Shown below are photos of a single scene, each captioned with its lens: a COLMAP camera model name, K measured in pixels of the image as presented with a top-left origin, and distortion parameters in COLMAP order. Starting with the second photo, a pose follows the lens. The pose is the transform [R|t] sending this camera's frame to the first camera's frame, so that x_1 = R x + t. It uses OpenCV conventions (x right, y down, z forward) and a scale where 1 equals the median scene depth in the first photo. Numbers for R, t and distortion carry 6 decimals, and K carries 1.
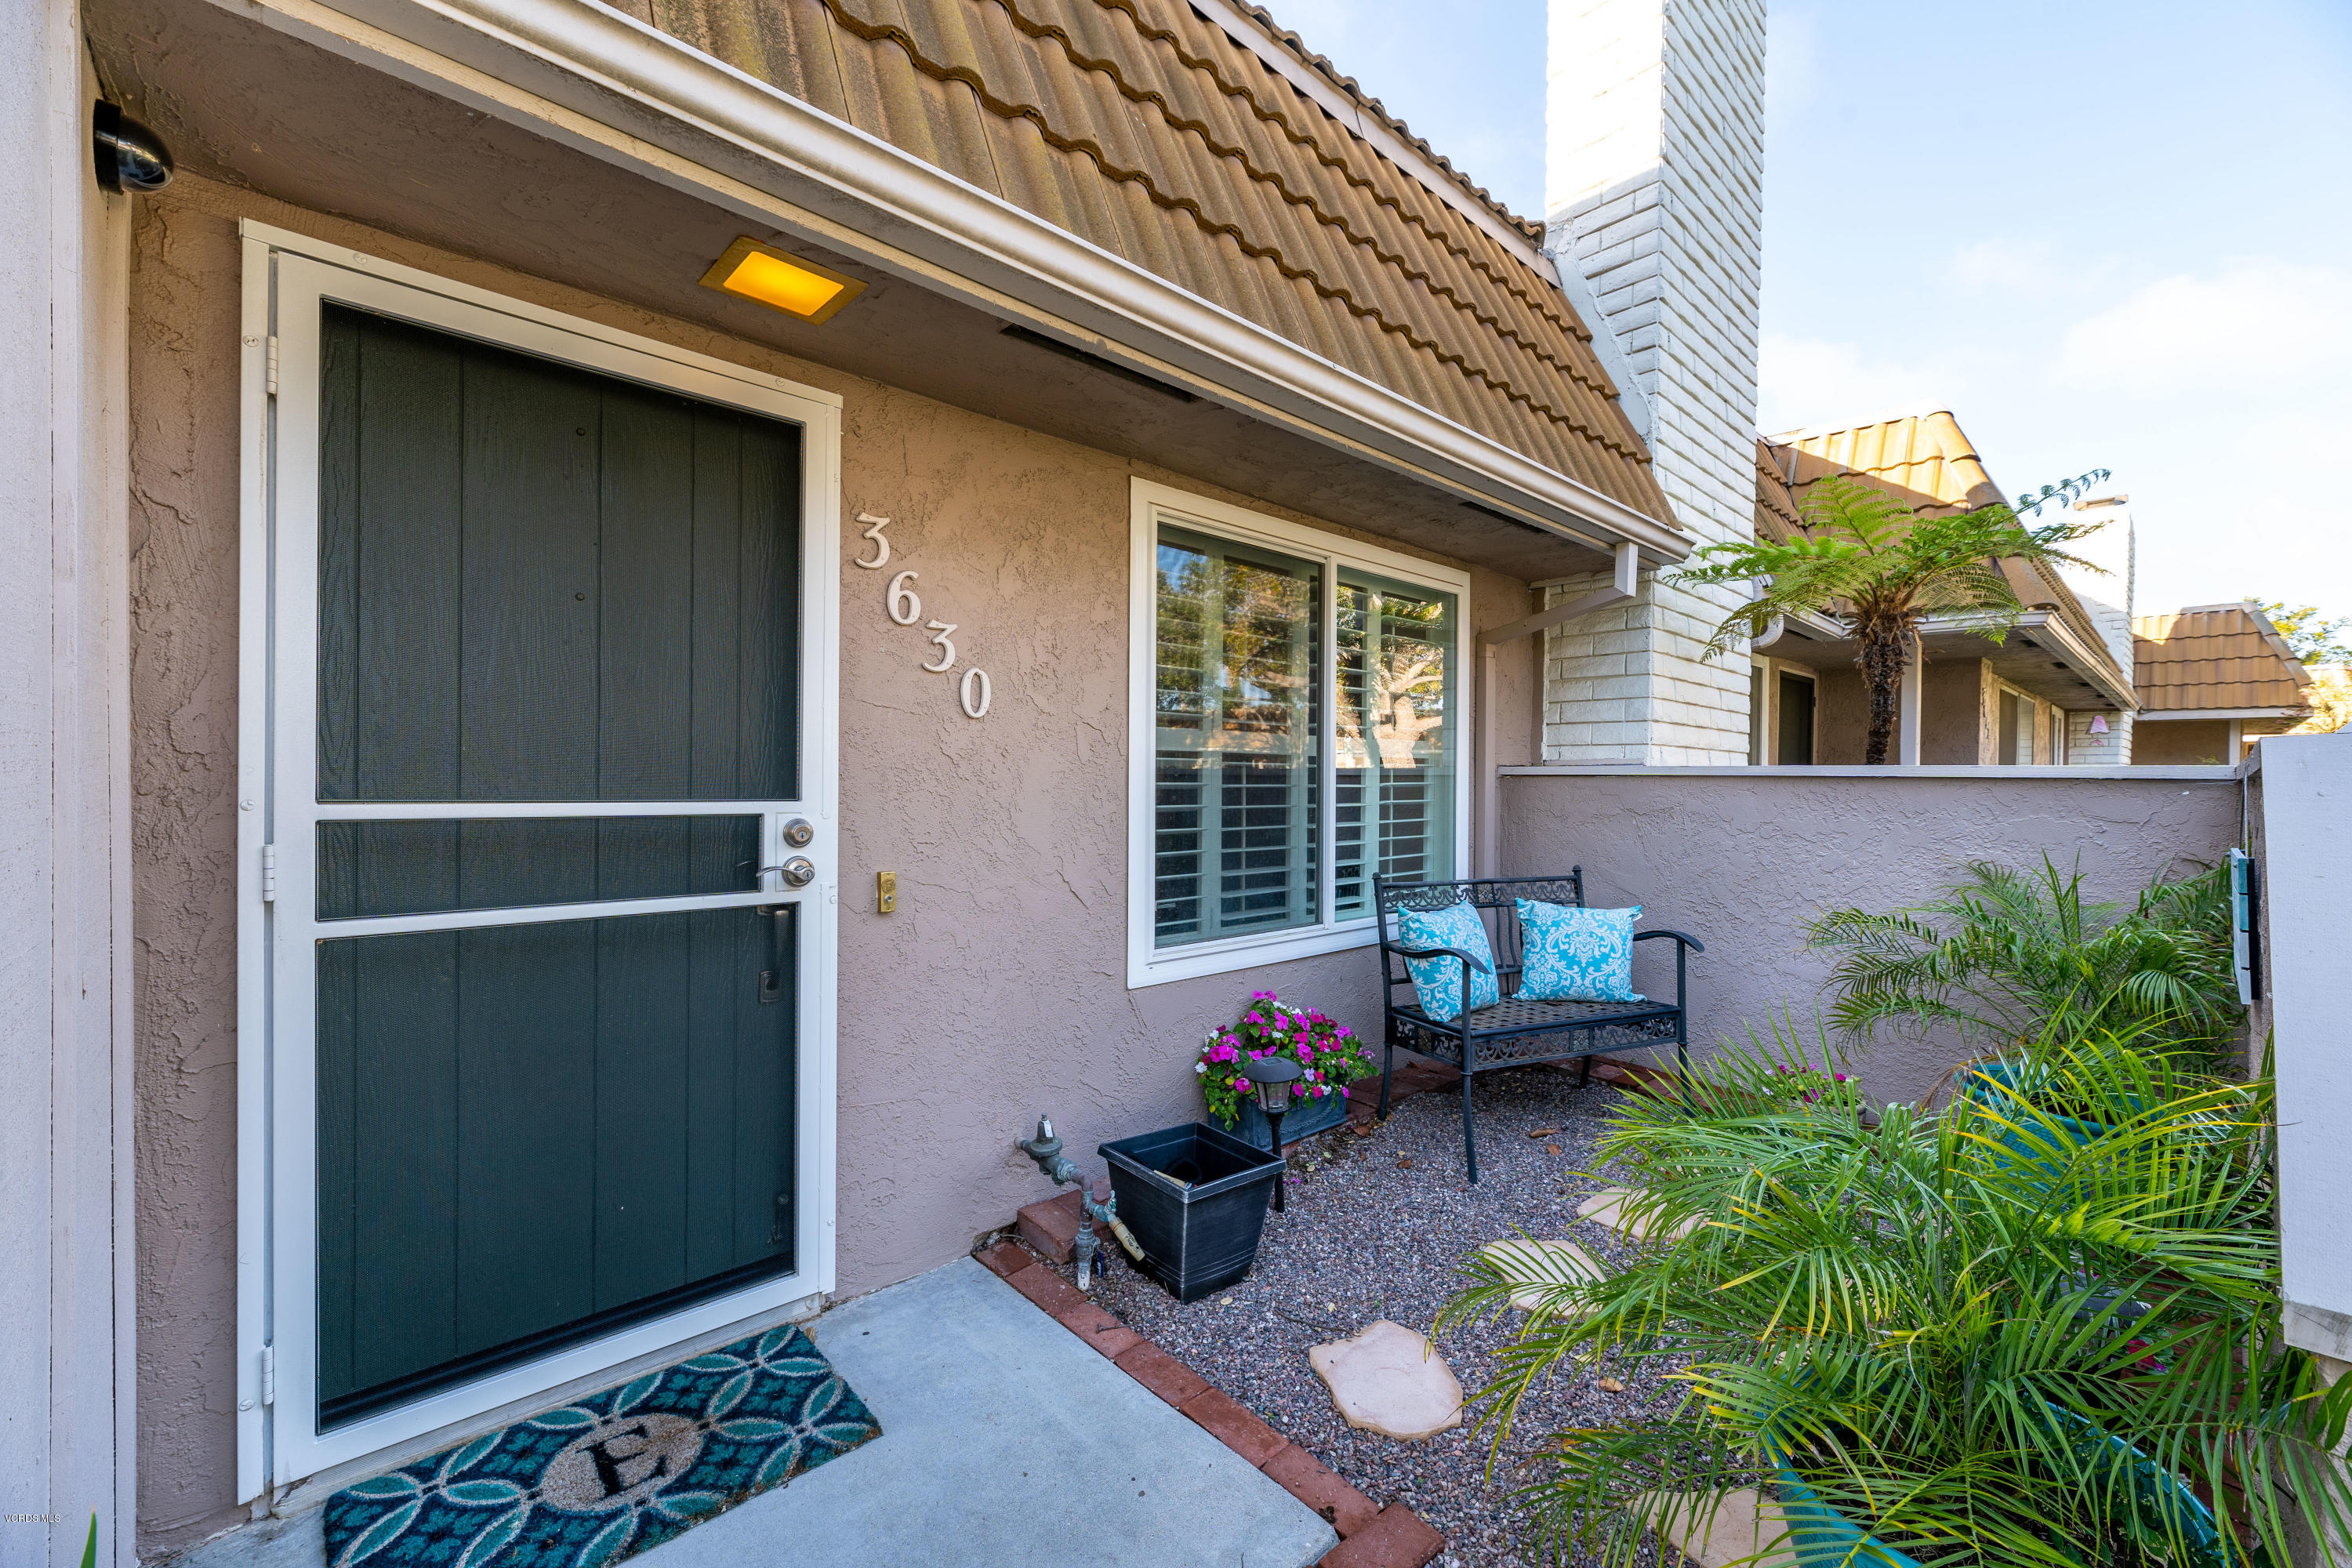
lens RADIAL K [[945.1, 0, 1178.0], [0, 945.1, 787.4], [0, 0, 1]] dist [0.001437, 0.000090]
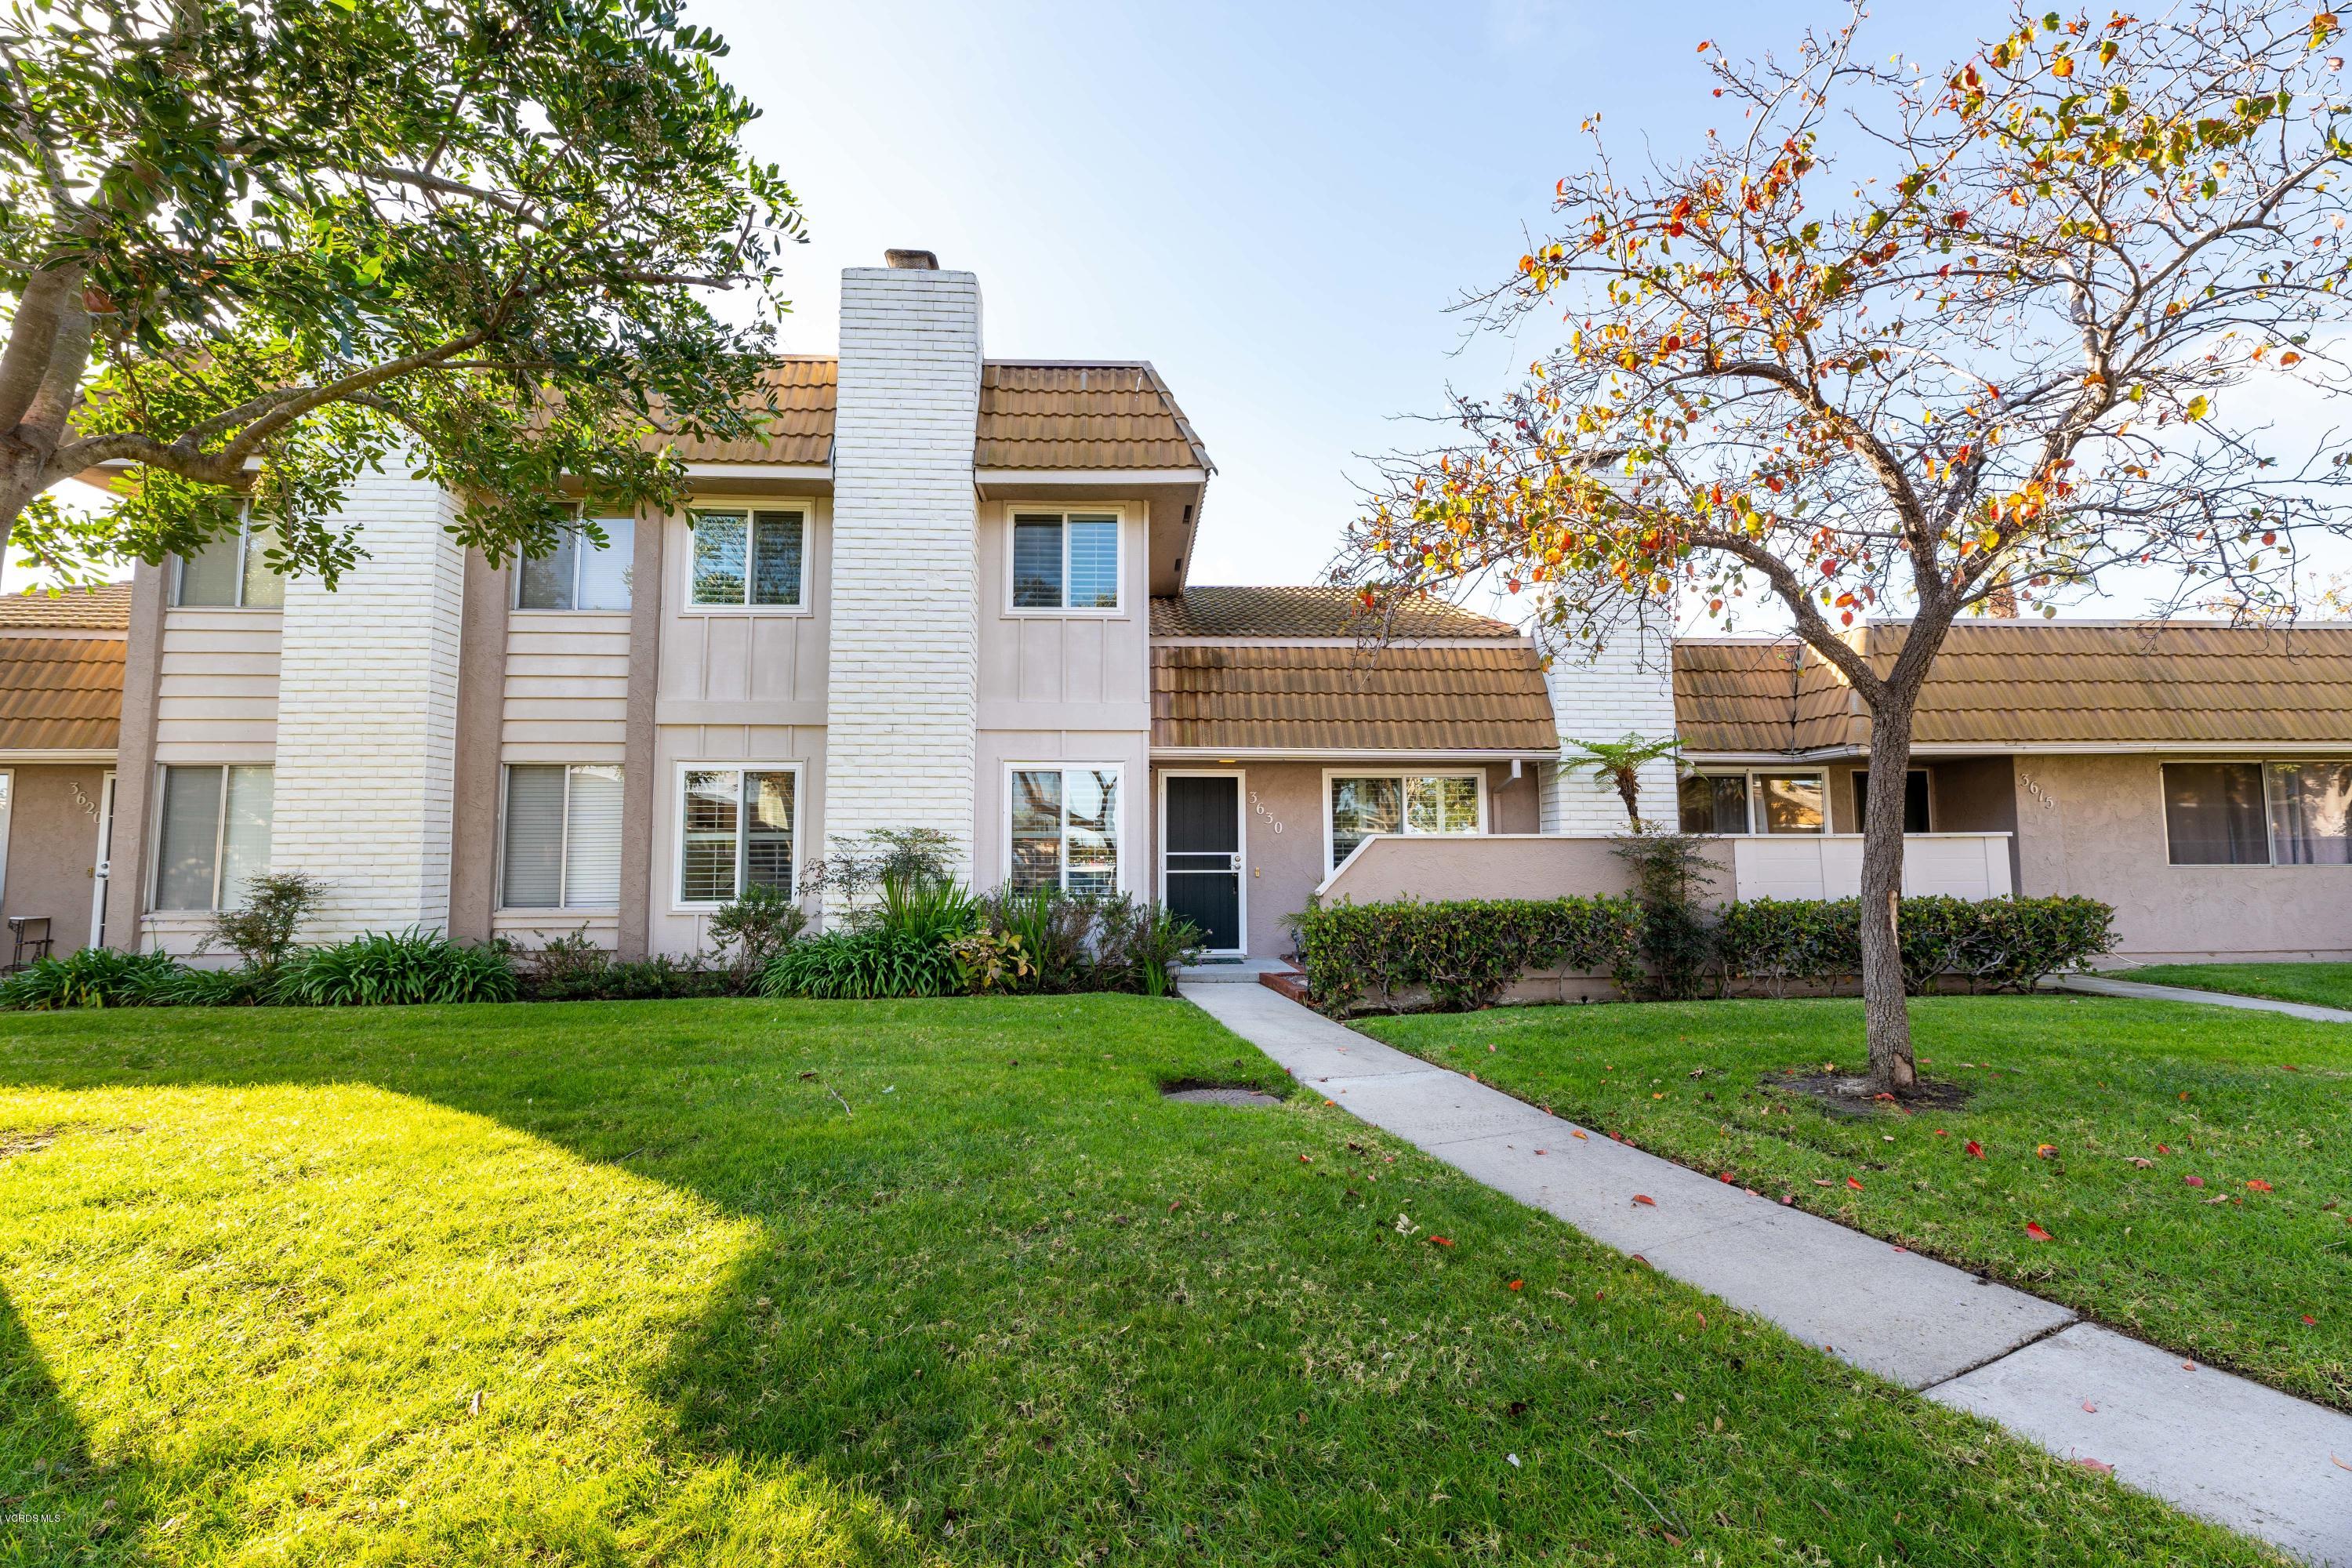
lens RADIAL K [[945.1, 0, 1175.1], [0, 945.1, 788.6], [0, 0, 1]] dist [0.001437, 0.000090]
pose [[0.776749, -0.006858, -0.629773, 2.488166], [-0.000400, 0.999935, -0.011382, -0.265569], [0.629810, 0.009093, 0.776696, -3.083319]]
